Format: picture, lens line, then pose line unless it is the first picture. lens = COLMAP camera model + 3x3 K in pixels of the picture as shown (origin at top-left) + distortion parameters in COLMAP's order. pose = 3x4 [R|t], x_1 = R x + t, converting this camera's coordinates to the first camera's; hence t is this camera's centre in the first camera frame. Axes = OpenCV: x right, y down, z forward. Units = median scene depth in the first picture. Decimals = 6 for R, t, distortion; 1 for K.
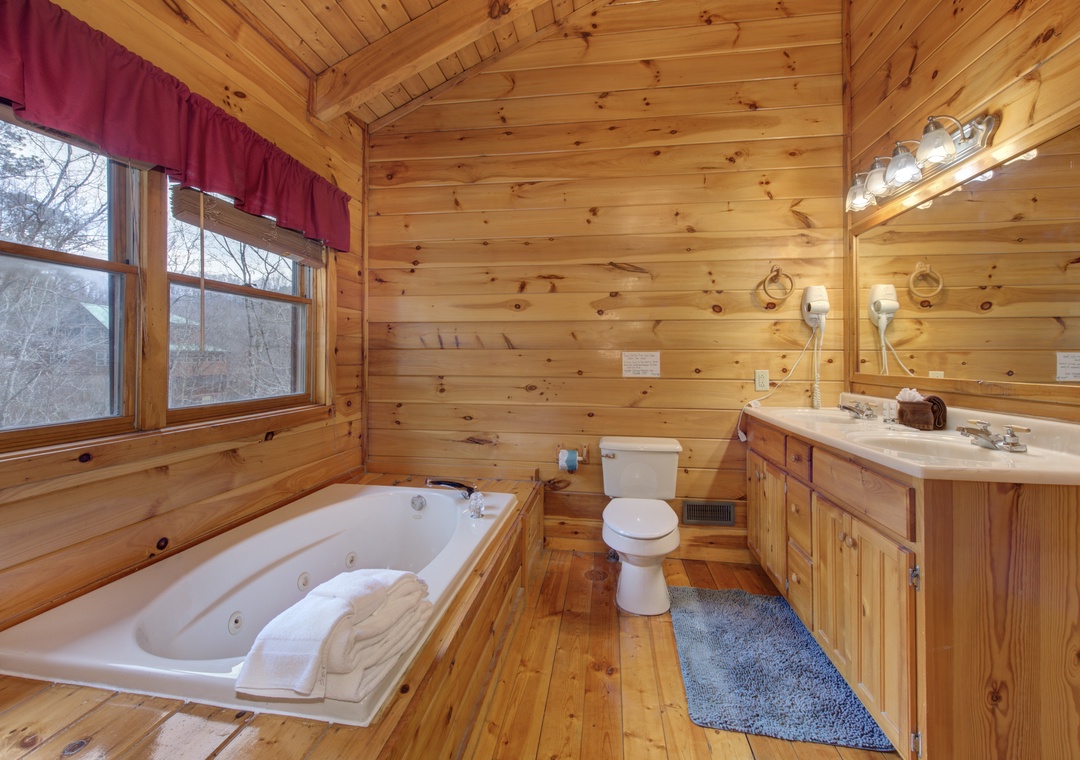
lens RADIAL K [[469.0, 0, 540.2], [0, 469.0, 354.8], [0, 0, 1]] dist [0.006881, 0.000107]
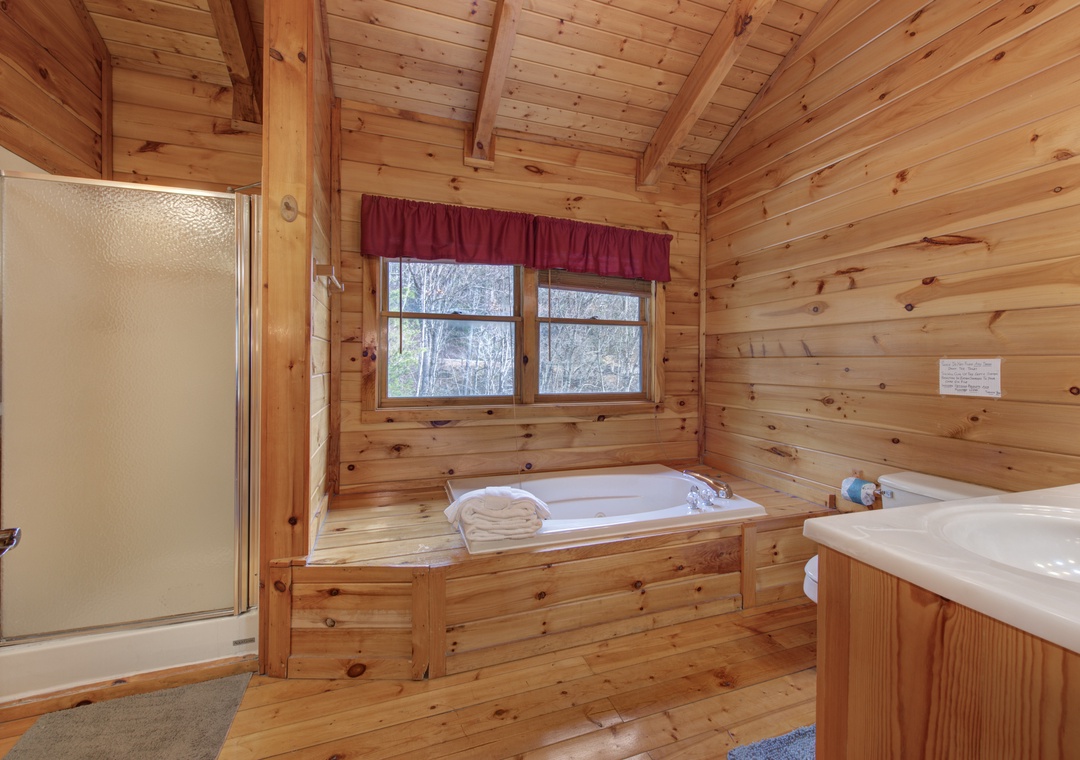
lens RADIAL K [[458.0, 0, 541.1], [0, 458.0, 364.7], [0, 0, 1]] dist [0.000229, -0.000285]
pose [[0.467701, 0.002692, -0.883883, 0.499265], [0.001313, 0.999992, 0.003740, -0.001282], [0.883886, -0.002910, 0.467694, 0.128748]]
